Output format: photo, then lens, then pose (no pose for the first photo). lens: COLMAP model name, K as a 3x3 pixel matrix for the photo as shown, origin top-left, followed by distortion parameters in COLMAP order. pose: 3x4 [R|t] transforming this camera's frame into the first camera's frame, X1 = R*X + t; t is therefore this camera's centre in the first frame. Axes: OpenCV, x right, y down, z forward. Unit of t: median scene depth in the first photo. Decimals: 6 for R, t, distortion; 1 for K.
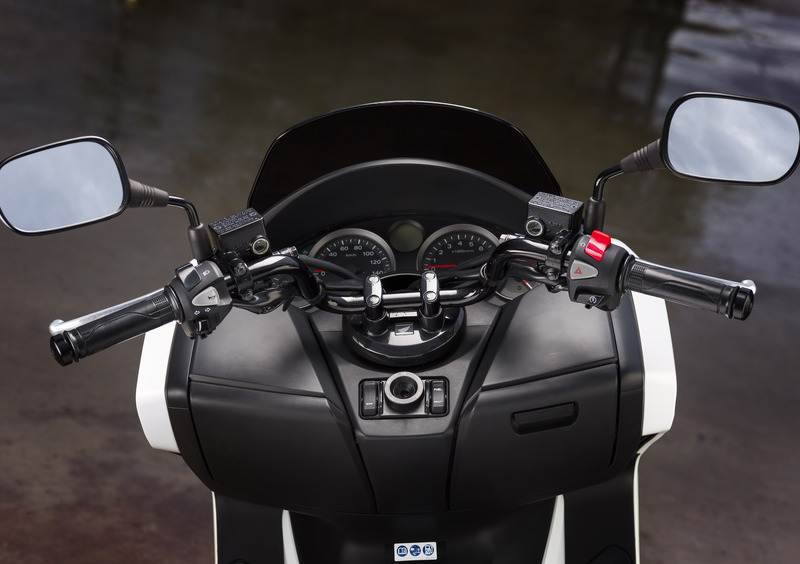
lens RADIAL K [[2448.2, 0, 400.0], [0, 2448.2, 282.0], [0, 0, 1]] dist [0.703366, -0.288079]
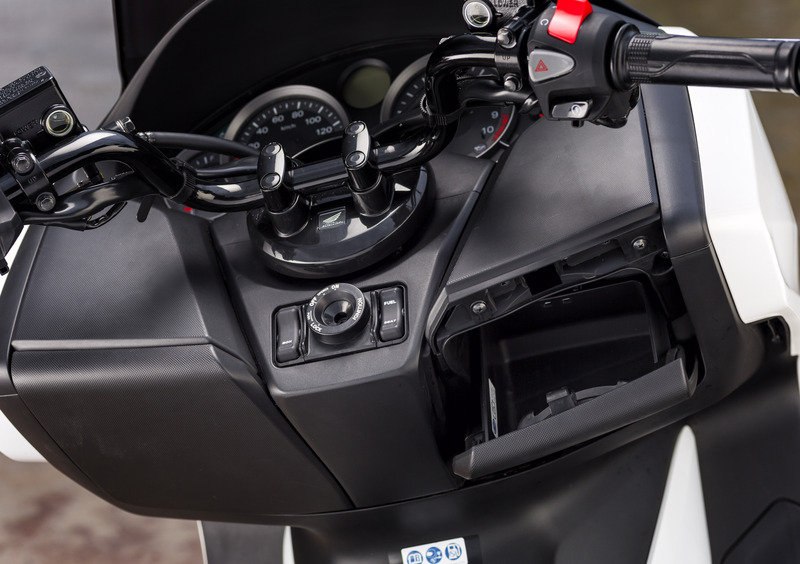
lens RADIAL K [[2448.2, 0, 400.0], [0, 2448.2, 282.0], [0, 0, 1]] dist [0.703366, -0.288079]
pose [[0.968782, -0.165906, -0.184219, 0.135241], [0.166919, 0.985919, -0.010109, 0.045580], [0.183302, -0.020956, 0.982833, 0.384135]]
